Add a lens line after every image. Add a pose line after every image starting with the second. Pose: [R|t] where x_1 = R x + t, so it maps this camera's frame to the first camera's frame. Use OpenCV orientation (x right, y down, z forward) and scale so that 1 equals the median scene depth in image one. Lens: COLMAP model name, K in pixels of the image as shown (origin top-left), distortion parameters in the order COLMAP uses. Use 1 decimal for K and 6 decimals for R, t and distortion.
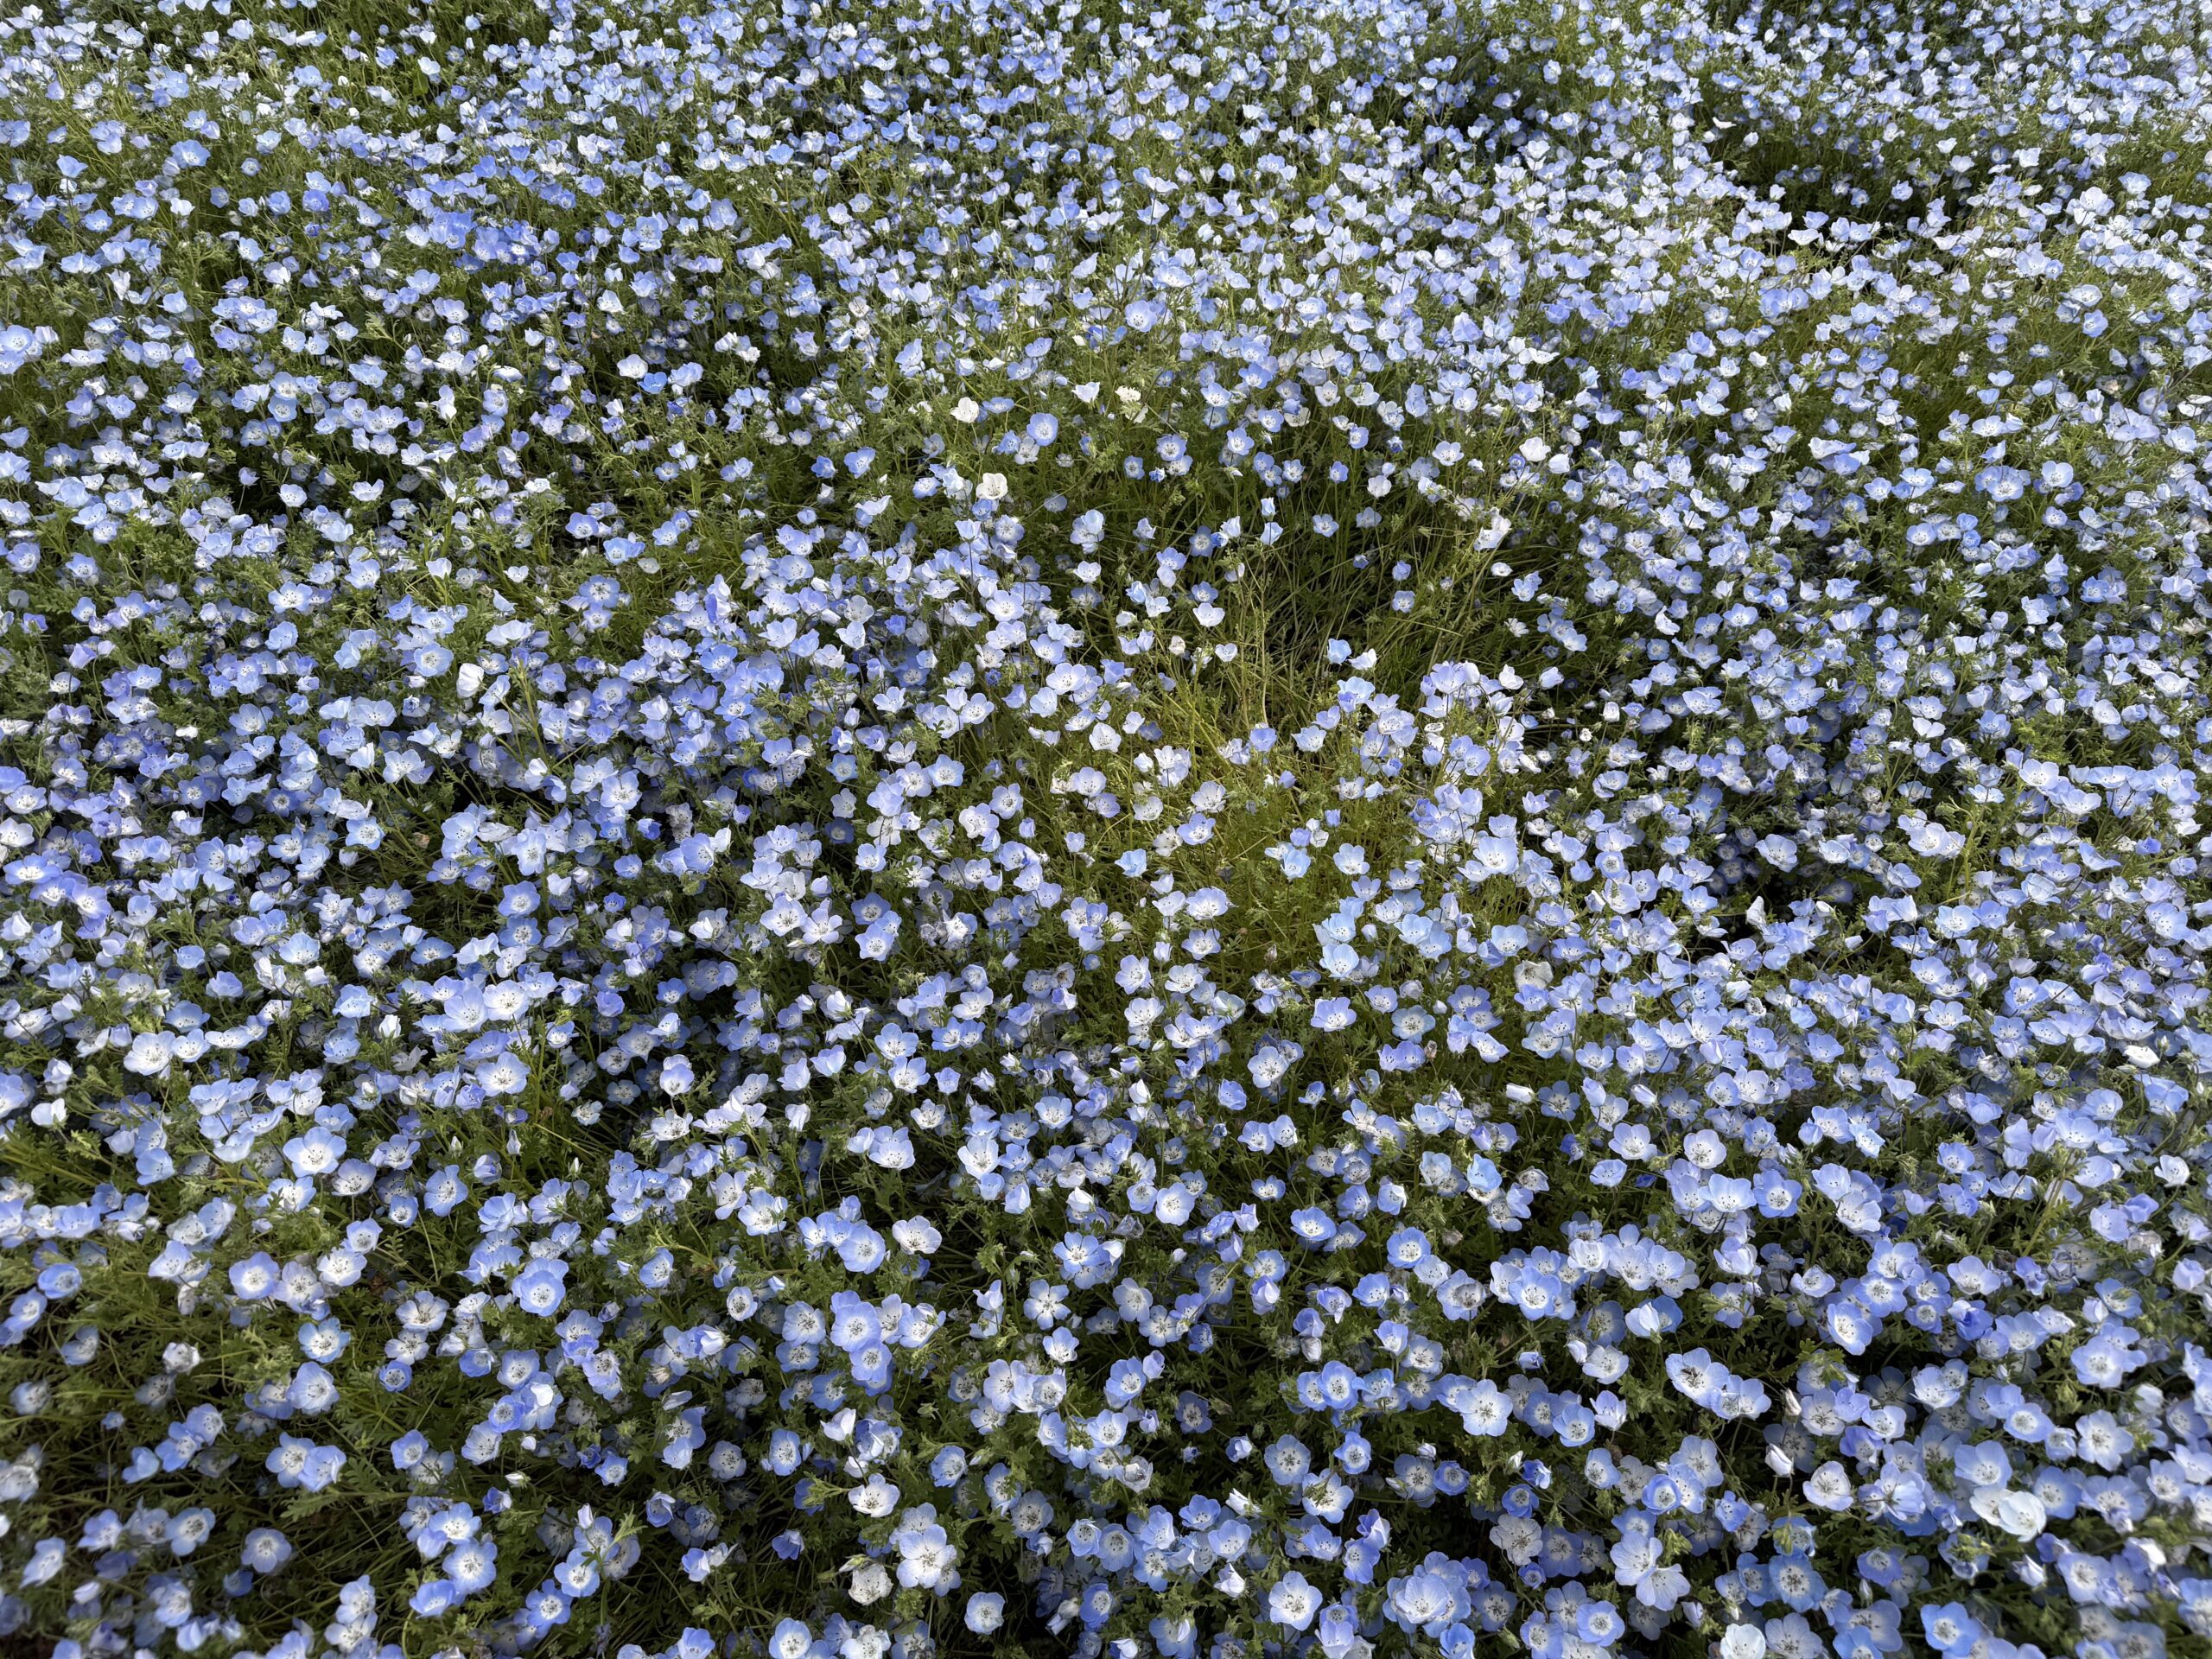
lens RADIAL K [[1486.4, 0, 1106.0], [0, 1486.4, 829.5], [0, 0, 1]] dist [0.055487, -0.123934]
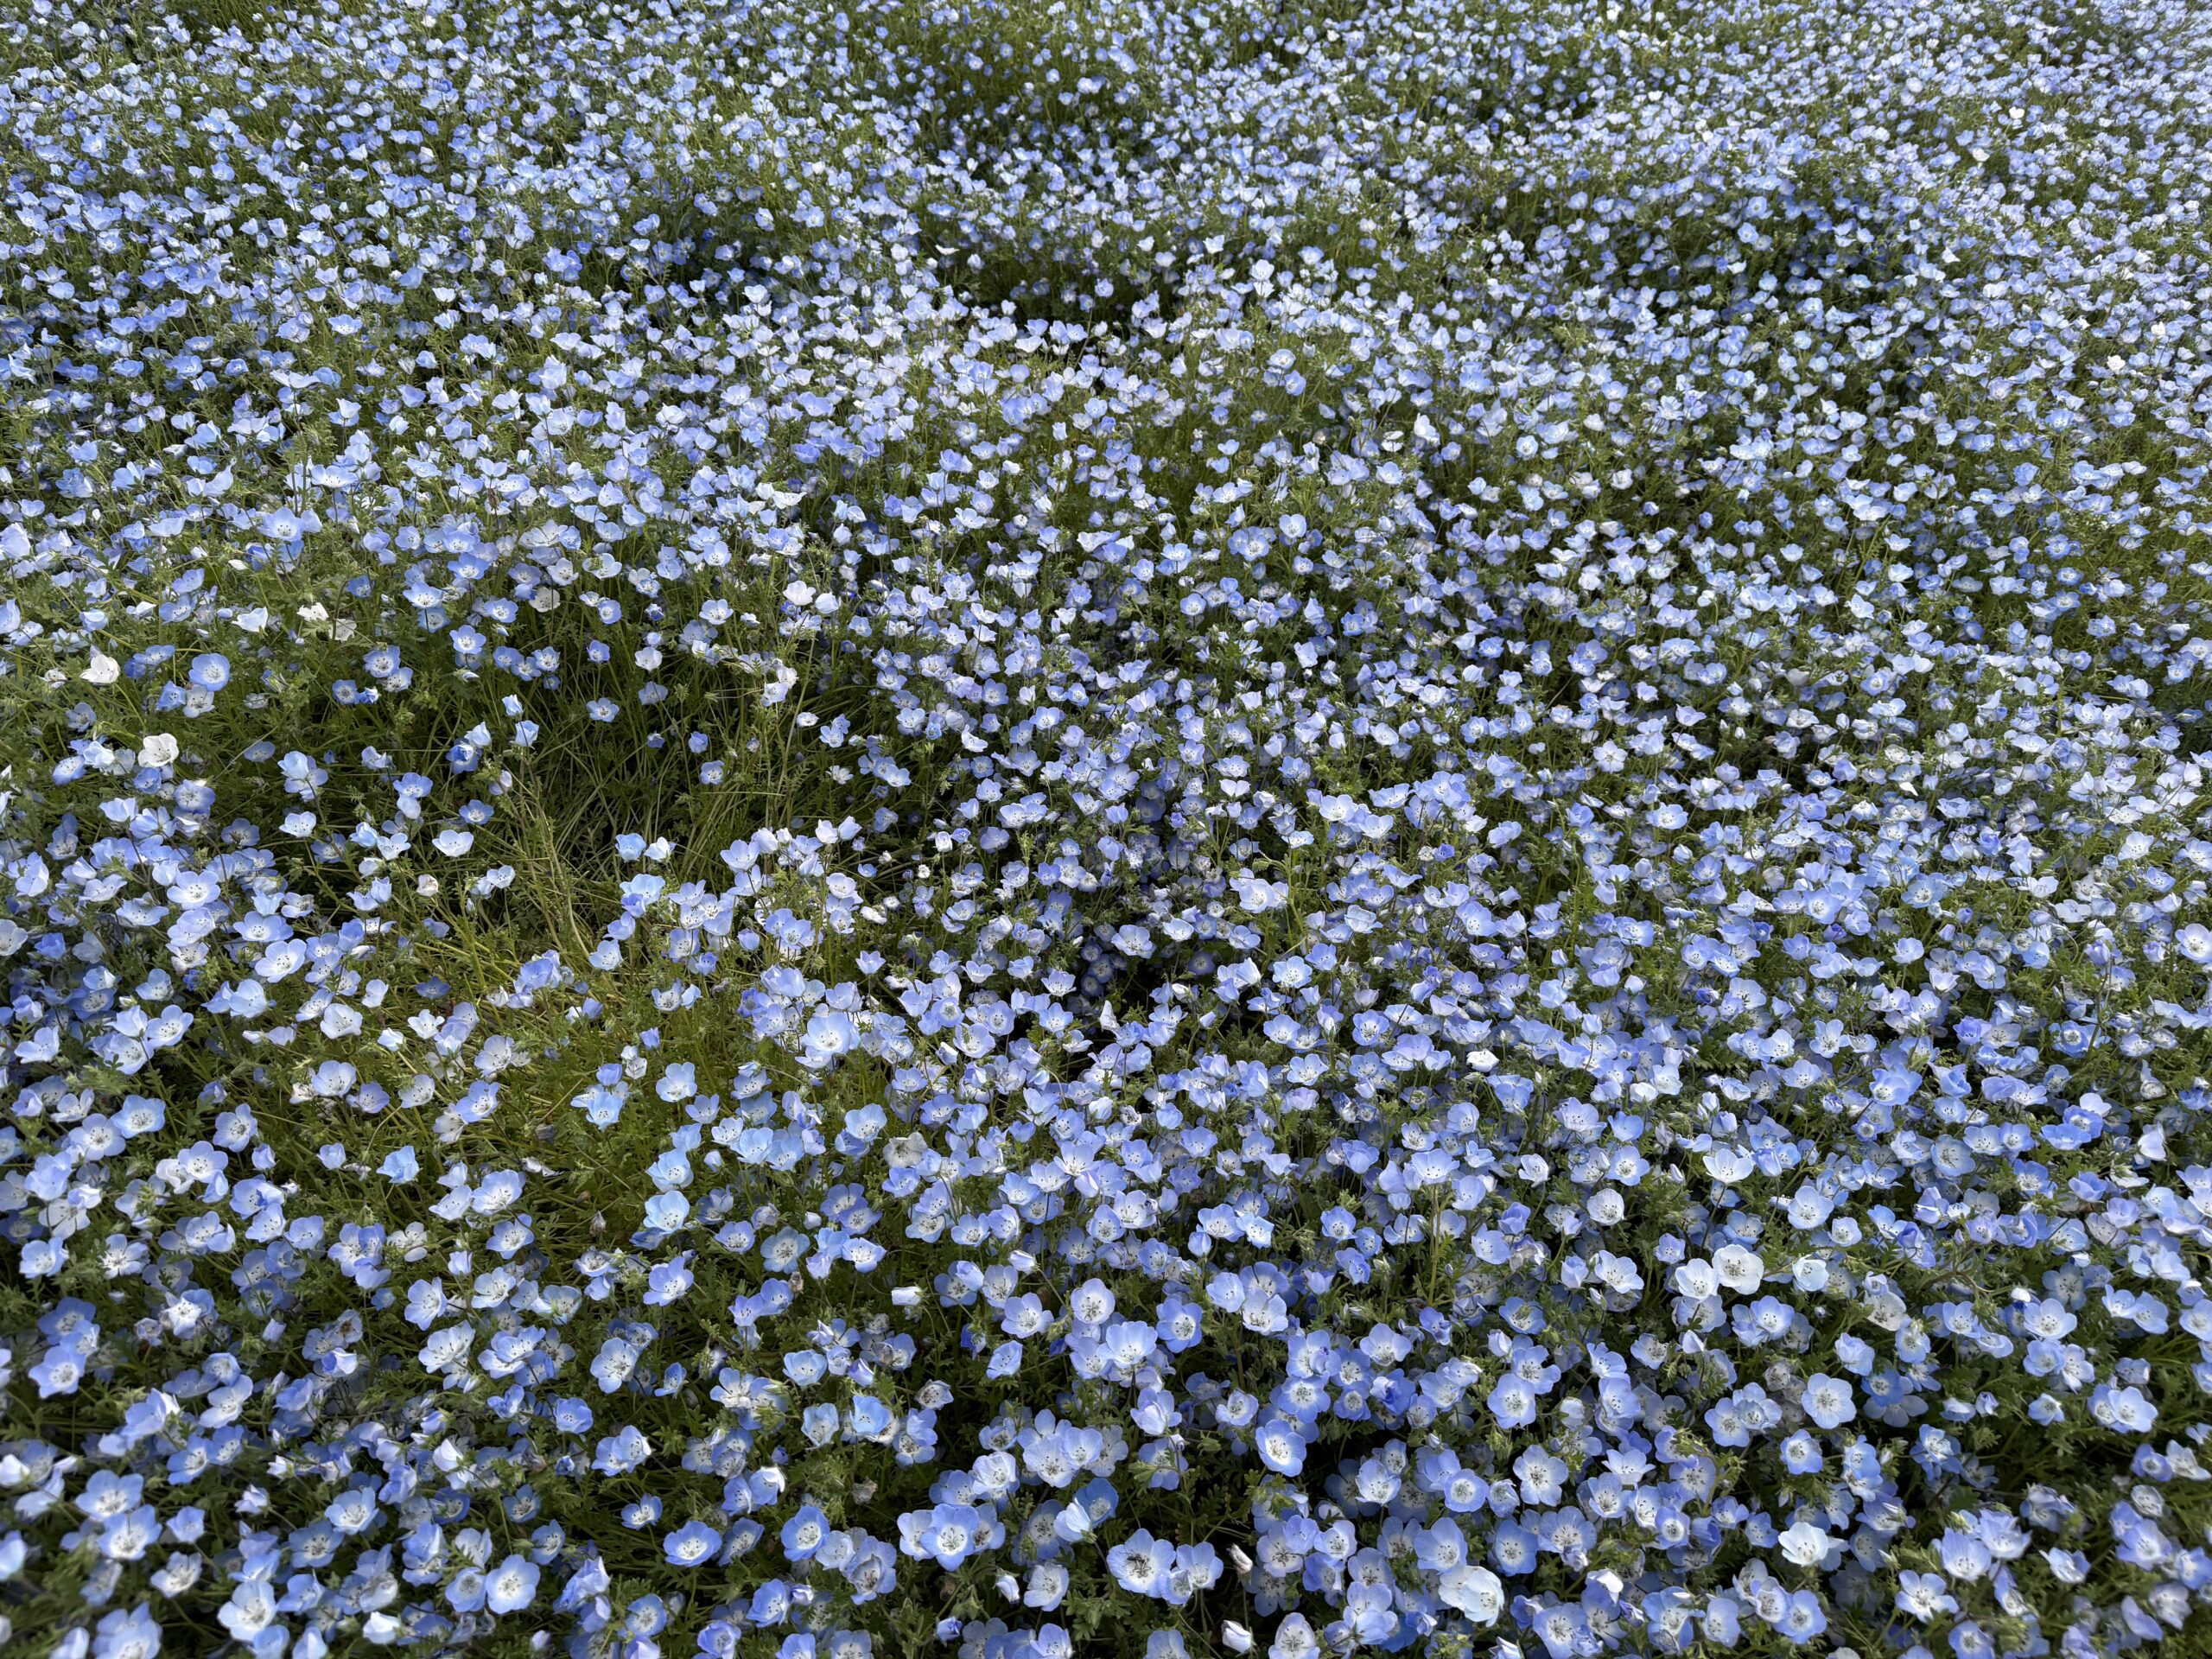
lens RADIAL K [[1486.4, 0, 1106.0], [0, 1486.4, 829.5], [0, 0, 1]] dist [0.055487, -0.123934]
pose [[0.913908, -0.228555, 0.335462, 0.115971], [0.259488, 0.964460, -0.049831, -0.011971], [-0.312150, 0.132589, 0.940735, 0.071047]]
